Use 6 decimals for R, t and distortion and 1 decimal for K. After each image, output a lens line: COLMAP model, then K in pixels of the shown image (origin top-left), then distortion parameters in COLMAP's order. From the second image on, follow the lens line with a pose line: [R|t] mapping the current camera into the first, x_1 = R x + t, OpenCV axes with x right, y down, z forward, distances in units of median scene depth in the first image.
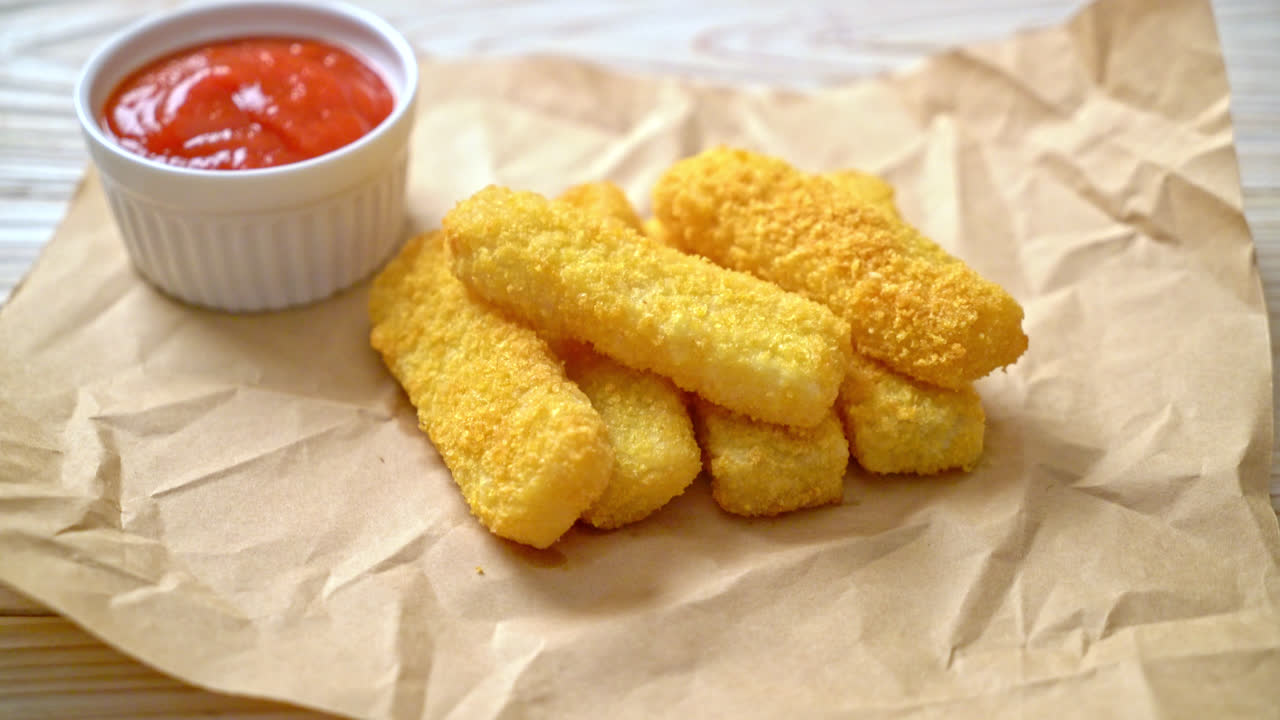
lens RADIAL K [[2406.5, 0, 640.0], [0, 2406.5, 360.0], [0, 0, 1]] dist [0.048900, 0.114074]
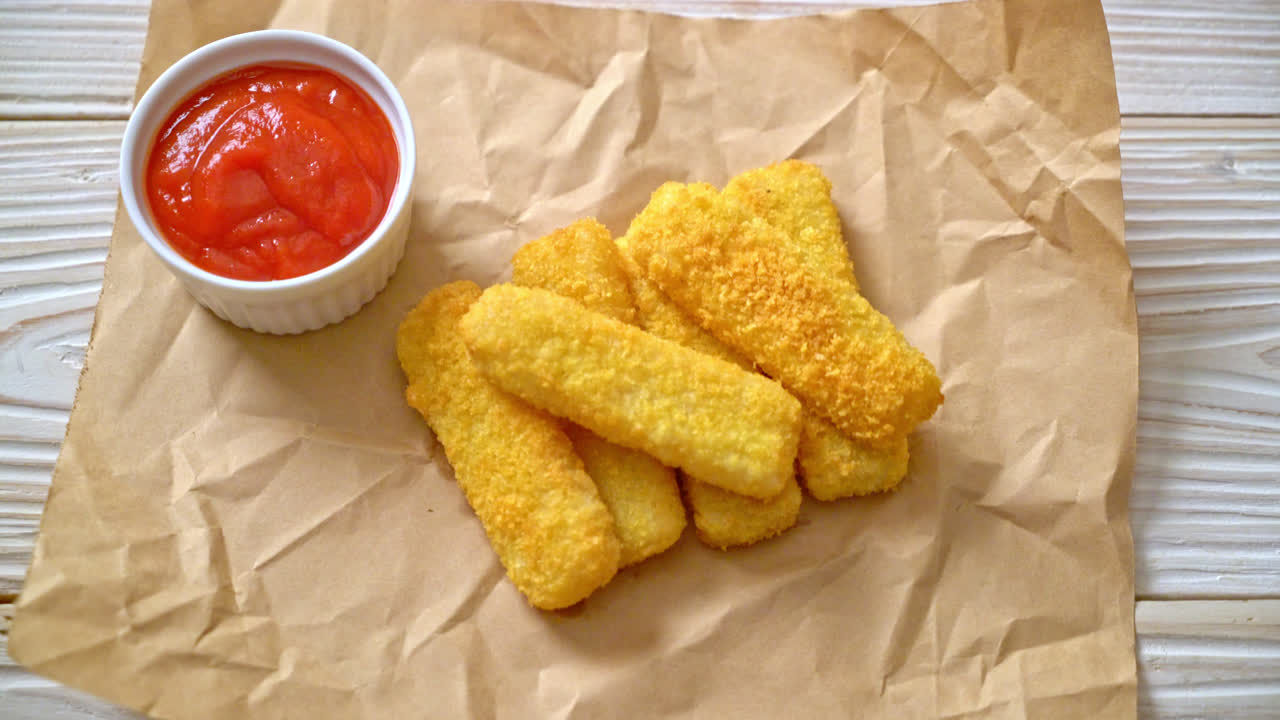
lens RADIAL K [[2406.5, 0, 640.0], [0, 2406.5, 360.0], [0, 0, 1]] dist [0.048900, 0.114074]
pose [[0.997195, -0.070715, 0.024513, -0.023677], [0.047801, 0.853780, 0.518435, -0.679179], [-0.057590, -0.515809, 0.854766, -0.037626]]
